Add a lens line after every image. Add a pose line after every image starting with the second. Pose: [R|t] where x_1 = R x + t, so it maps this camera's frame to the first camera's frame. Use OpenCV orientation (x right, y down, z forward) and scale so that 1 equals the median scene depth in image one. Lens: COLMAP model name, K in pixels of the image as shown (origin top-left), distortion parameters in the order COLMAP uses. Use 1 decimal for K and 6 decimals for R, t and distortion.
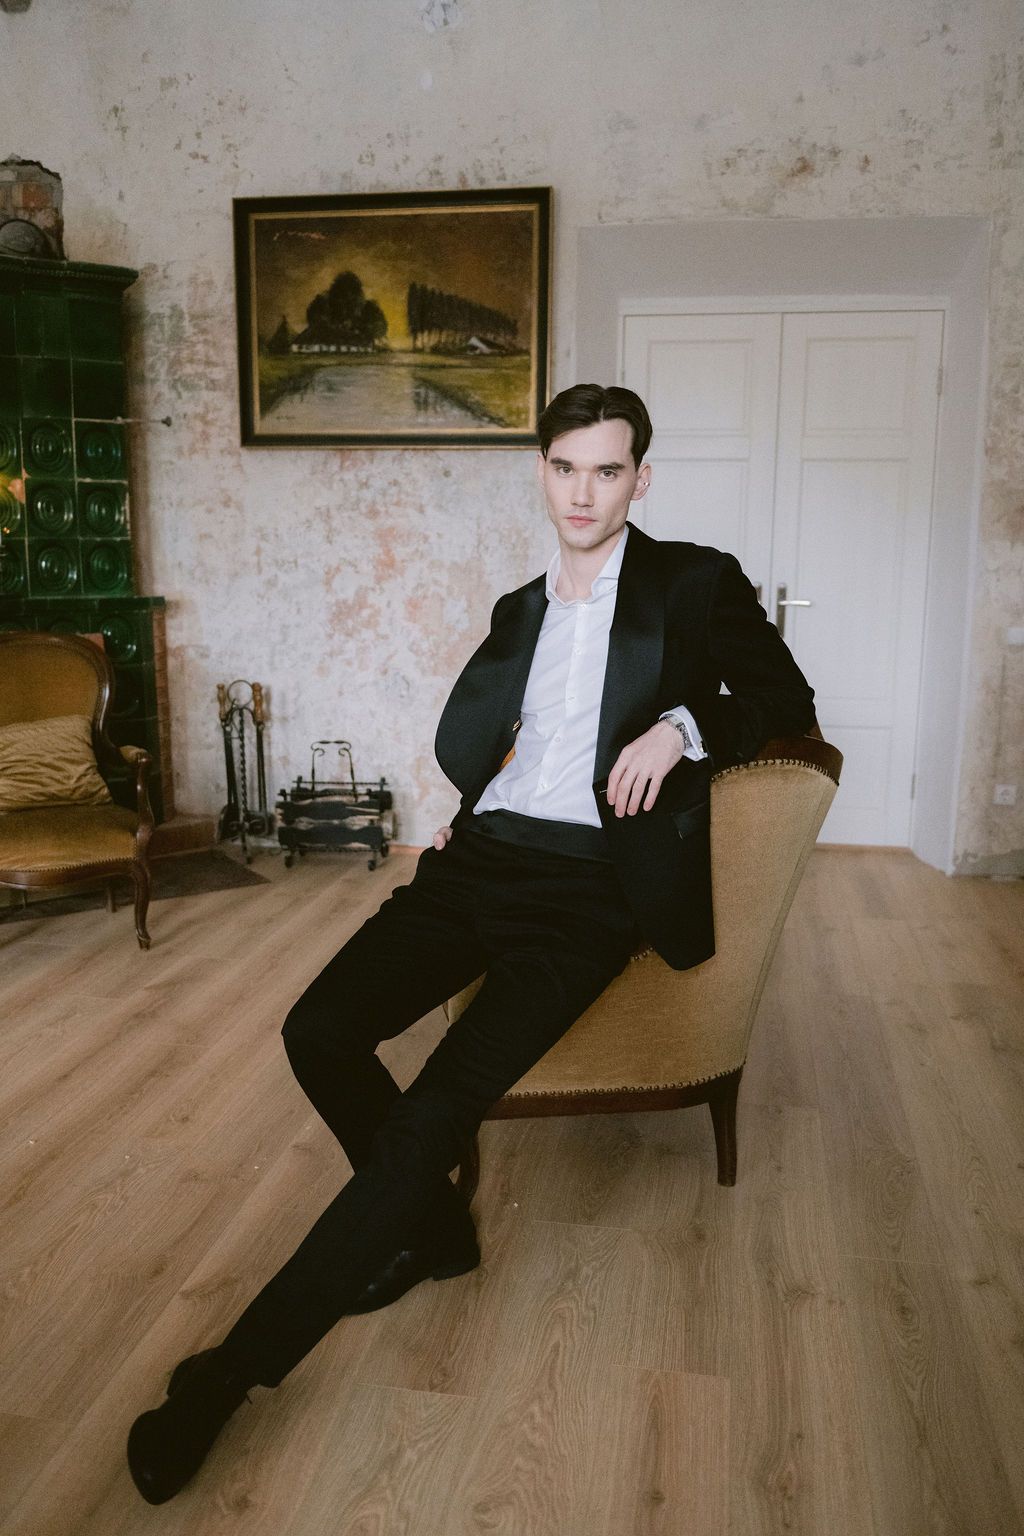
lens RADIAL K [[1216.0, 0, 514.2], [0, 1216.0, 783.1], [0, 0, 1]] dist [-0.031350, -0.016035]
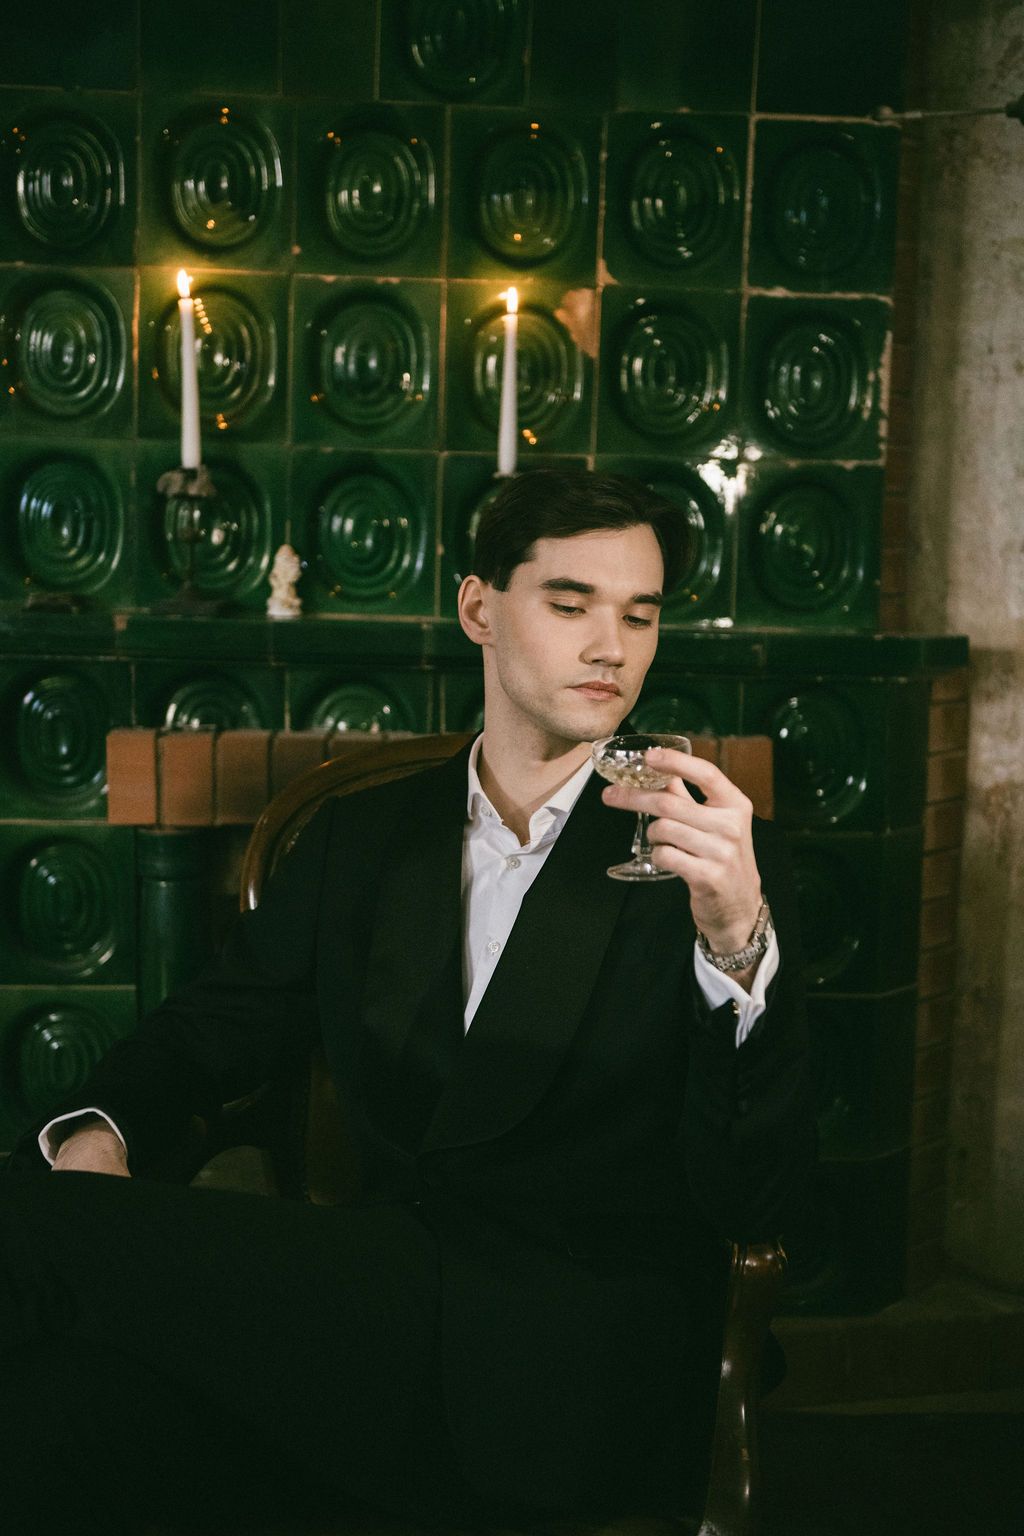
lens RADIAL K [[2179.1, 0, 511.4], [0, 2179.1, 755.0], [0, 0, 1]] dist [0.002132, 0.000000]
pose [[0.860877, 0.077304, -0.502906, -0.093746], [-0.118393, 0.991696, -0.050228, -0.077798], [0.494847, 0.102781, 0.862880, 0.427275]]
